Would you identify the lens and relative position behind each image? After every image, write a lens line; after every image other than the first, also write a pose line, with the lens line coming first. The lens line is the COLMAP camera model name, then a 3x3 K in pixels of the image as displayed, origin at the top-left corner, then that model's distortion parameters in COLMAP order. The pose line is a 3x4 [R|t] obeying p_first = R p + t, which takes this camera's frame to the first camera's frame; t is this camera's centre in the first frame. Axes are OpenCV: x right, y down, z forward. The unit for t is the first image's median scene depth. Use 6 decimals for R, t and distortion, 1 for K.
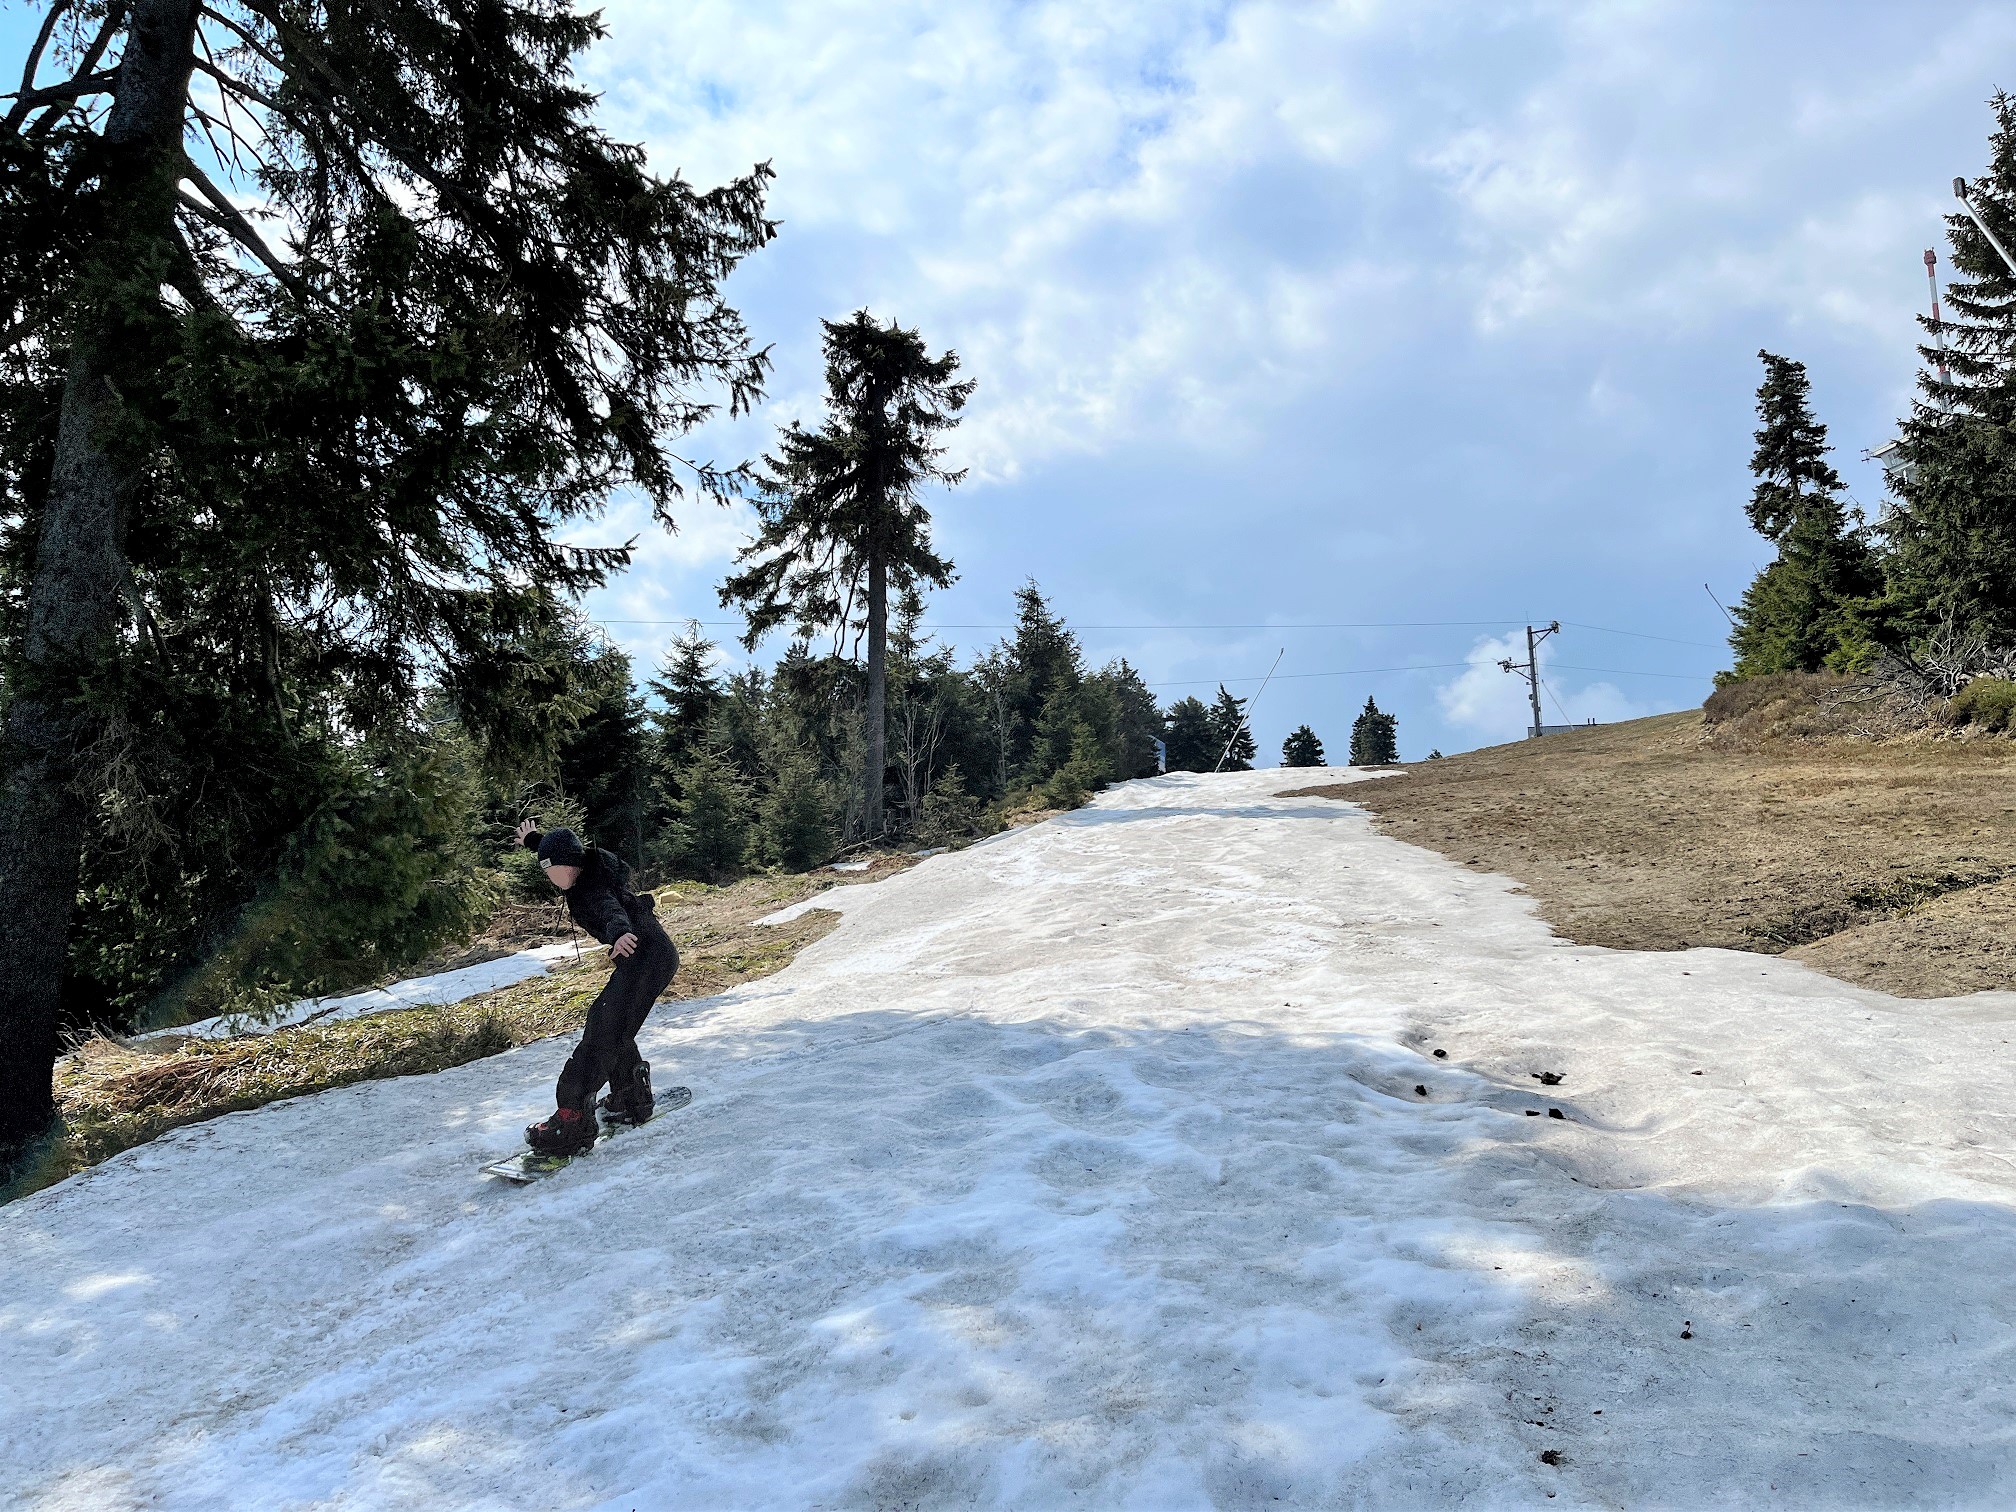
lens RADIAL K [[1523.5, 0, 1006.5], [0, 1523.5, 750.2], [0, 0, 1]] dist [0.000116, 0.000867]
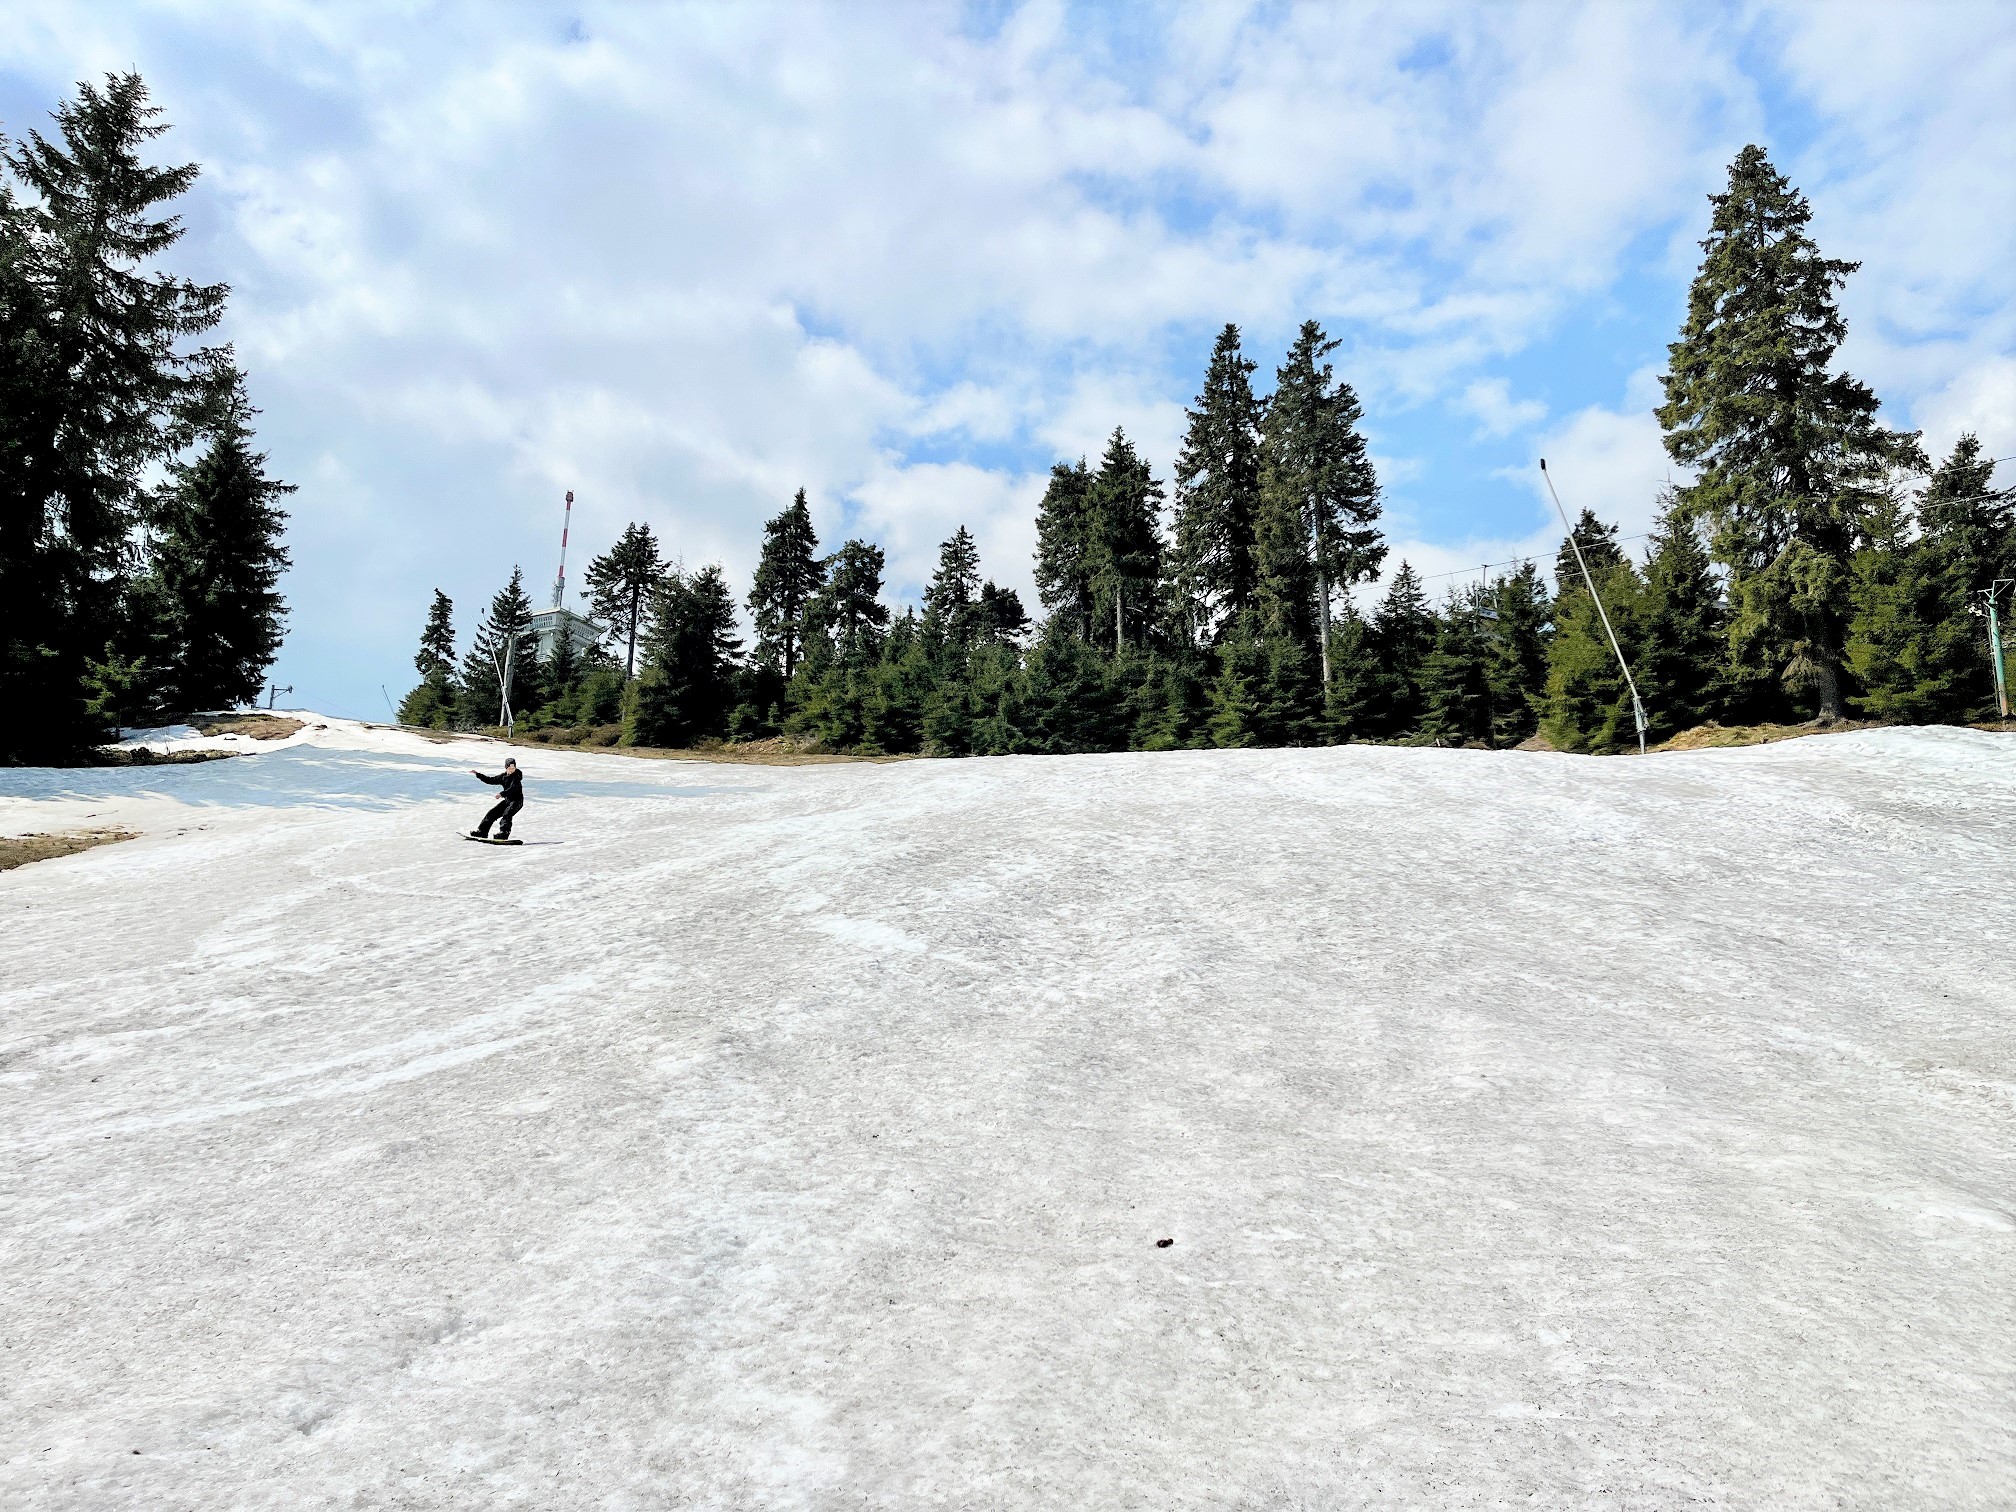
lens RADIAL K [[1523.5, 0, 1004.7], [0, 1523.5, 753.1], [0, 0, 1]] dist [0.000116, 0.000867]
pose [[0.658430, 0.192225, 0.727681, -0.514823], [-0.166011, 0.980115, -0.108696, 0.070704], [-0.734105, -0.049235, 0.677249, -1.094529]]
